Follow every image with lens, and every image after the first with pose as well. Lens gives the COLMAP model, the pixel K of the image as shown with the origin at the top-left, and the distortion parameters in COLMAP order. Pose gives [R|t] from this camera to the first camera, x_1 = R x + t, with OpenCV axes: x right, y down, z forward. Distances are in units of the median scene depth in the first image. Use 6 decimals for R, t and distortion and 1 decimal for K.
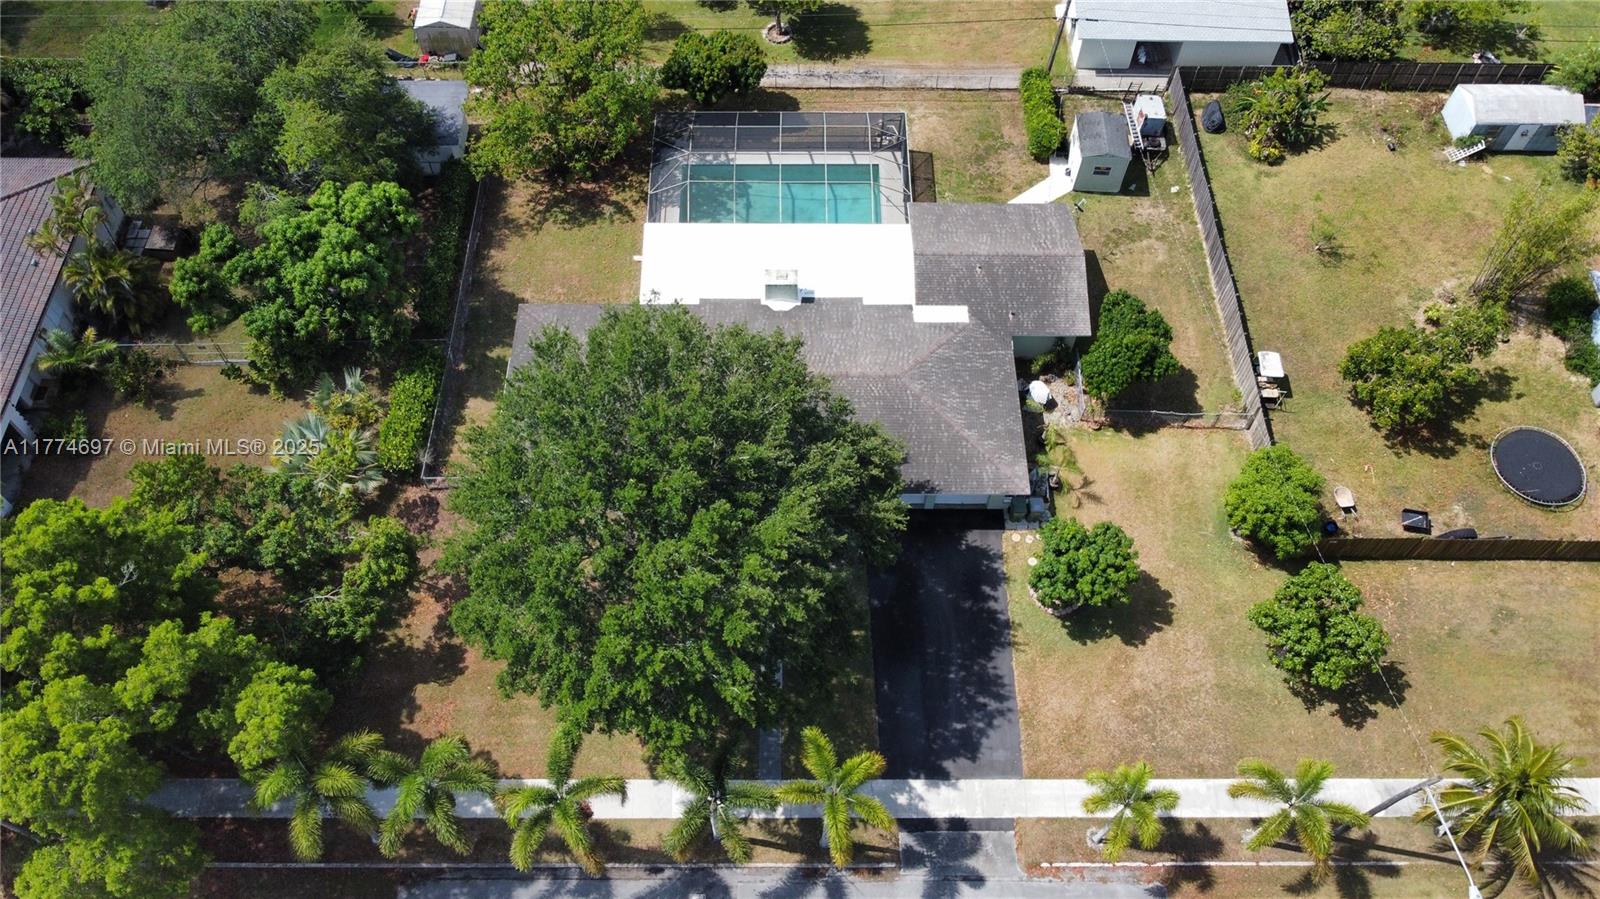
lens RADIAL K [[1207.3, 0, 793.4], [0, 1207.3, 447.5], [0, 0, 1]] dist [0.001212, -0.006114]
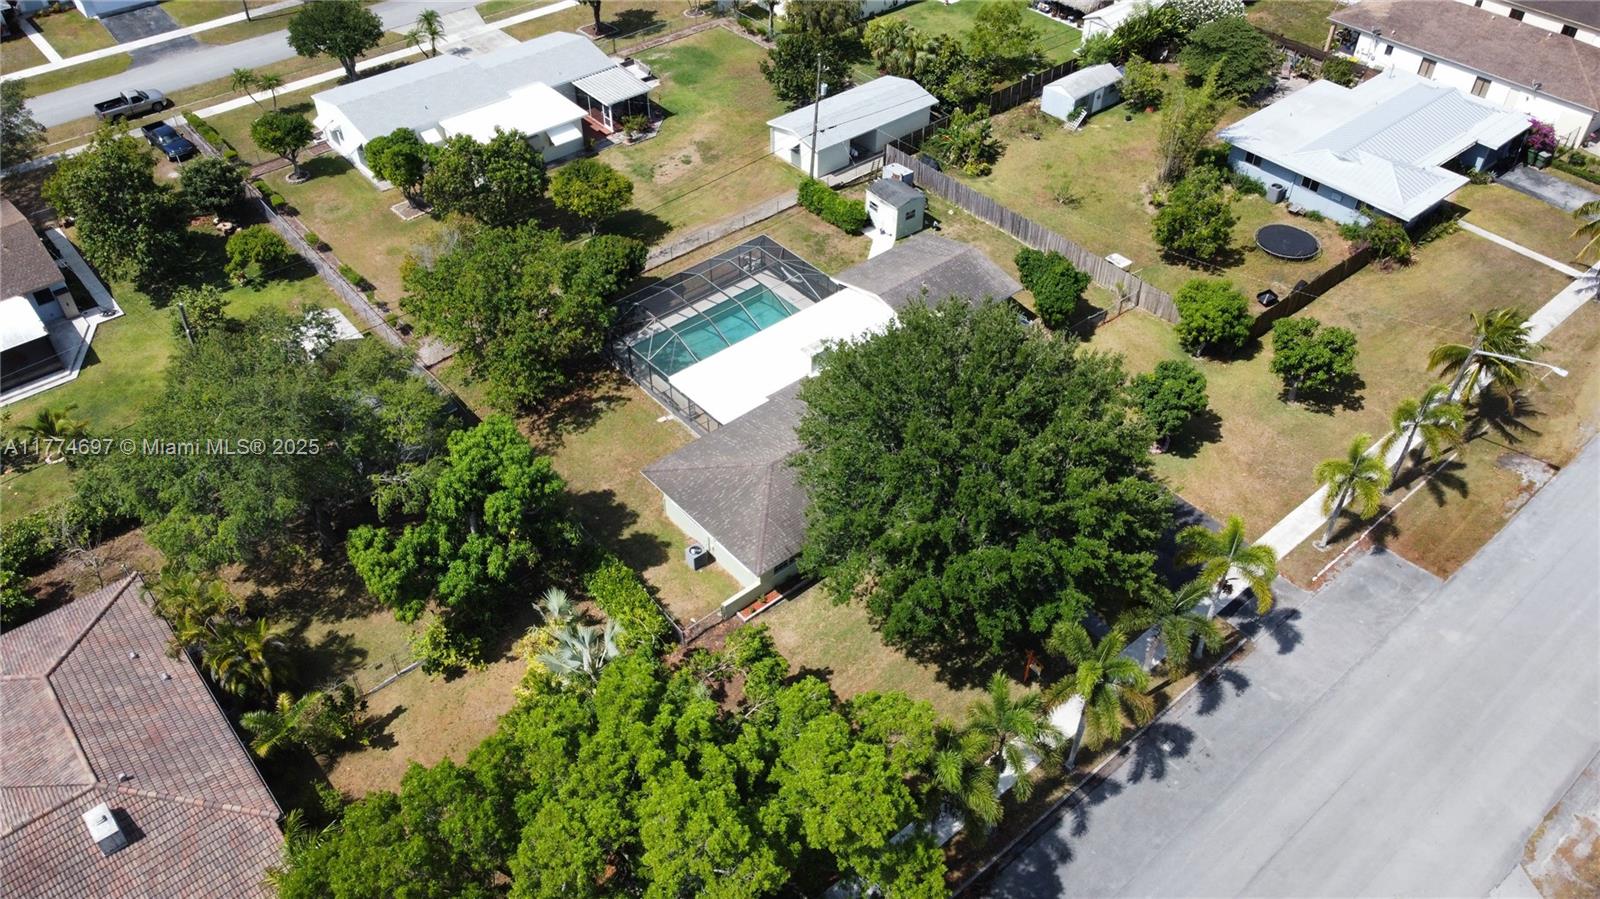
lens RADIAL K [[1218.9, 0, 792.3], [0, 1218.9, 434.0], [0, 0, 1]] dist [-0.001128, -0.008406]
pose [[0.765594, -0.435675, 0.473342, -0.655629], [0.550565, 0.824327, -0.131766, 0.074021], [-0.332782, 0.361485, 0.870968, 0.006369]]
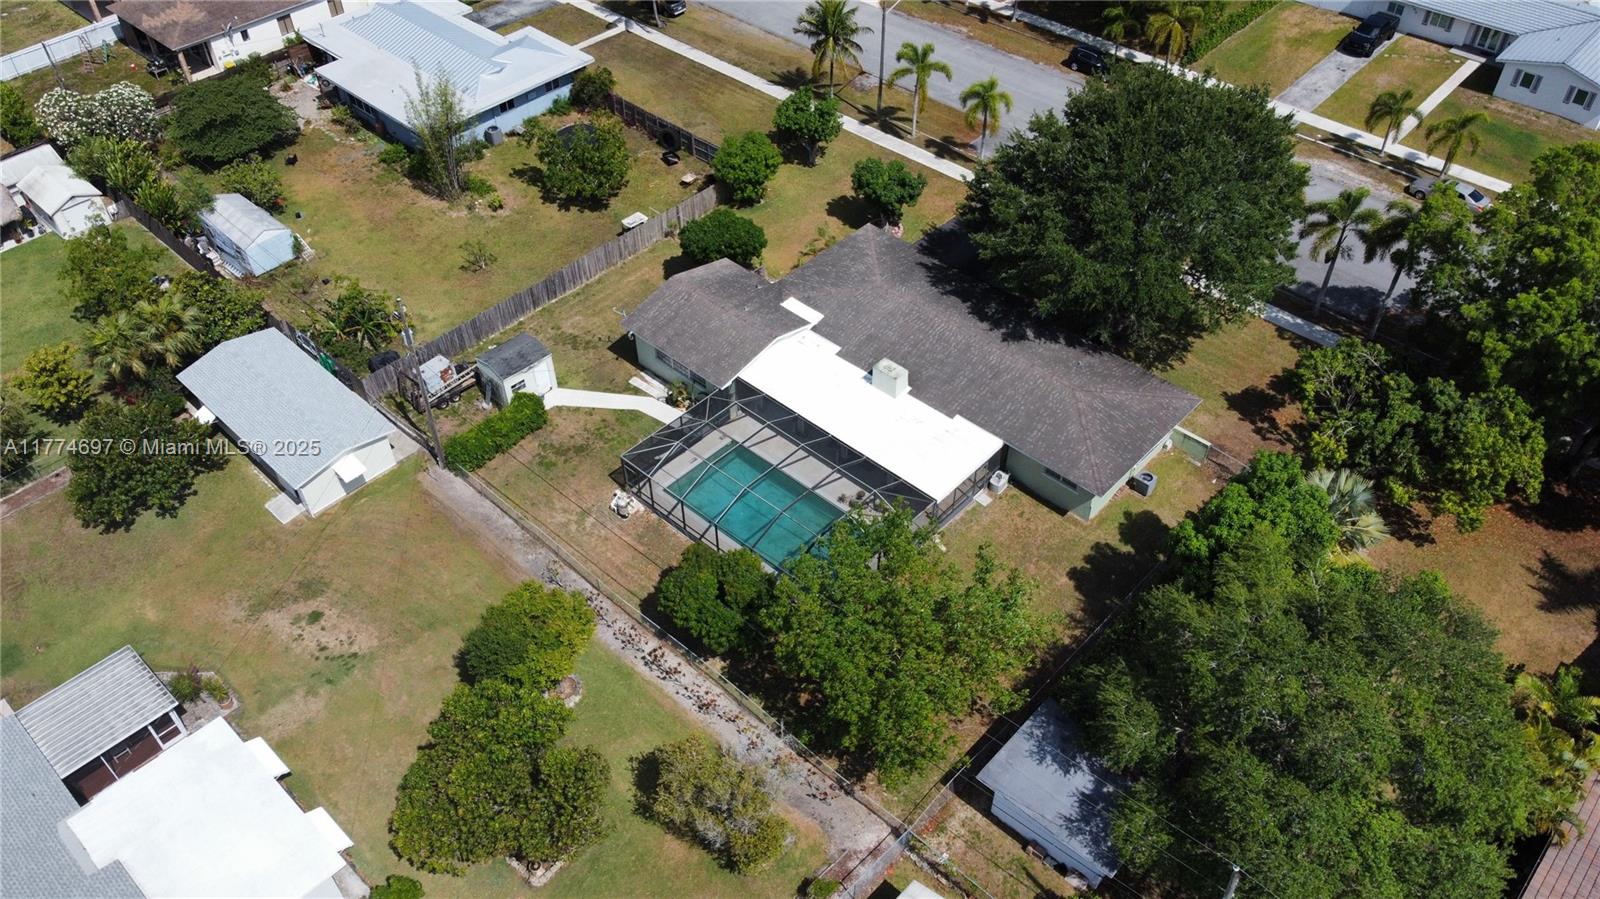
lens RADIAL K [[1218.9, 0, 792.3], [0, 1218.9, 434.0], [0, 0, 1]] dist [-0.001128, -0.008406]
pose [[-0.725173, -0.479325, 0.494339, -0.545573], [0.583708, -0.047108, 0.810596, -1.146181], [-0.365252, 0.876372, 0.313948, 0.773175]]
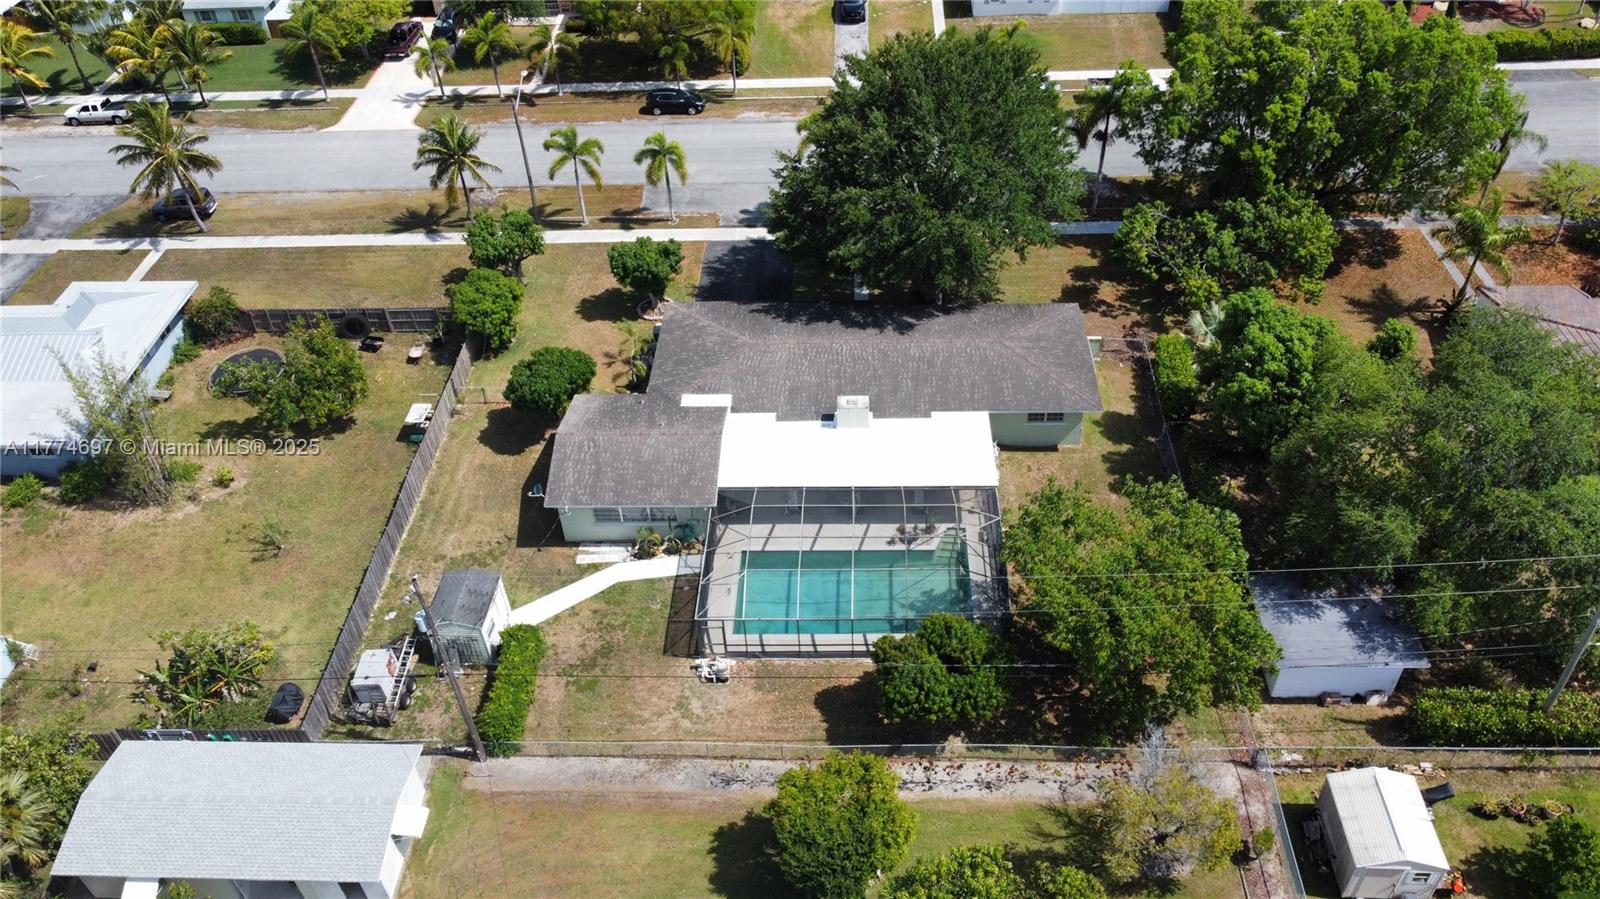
lens RADIAL K [[1207.3, 0, 793.4], [0, 1207.3, 447.5], [0, 0, 1]] dist [0.001212, -0.006114]
pose [[-0.998467, -0.009001, 0.054620, -0.016662], [0.055356, -0.158149, 0.985862, -1.245158], [-0.000236, 0.987374, 0.158405, 0.914842]]
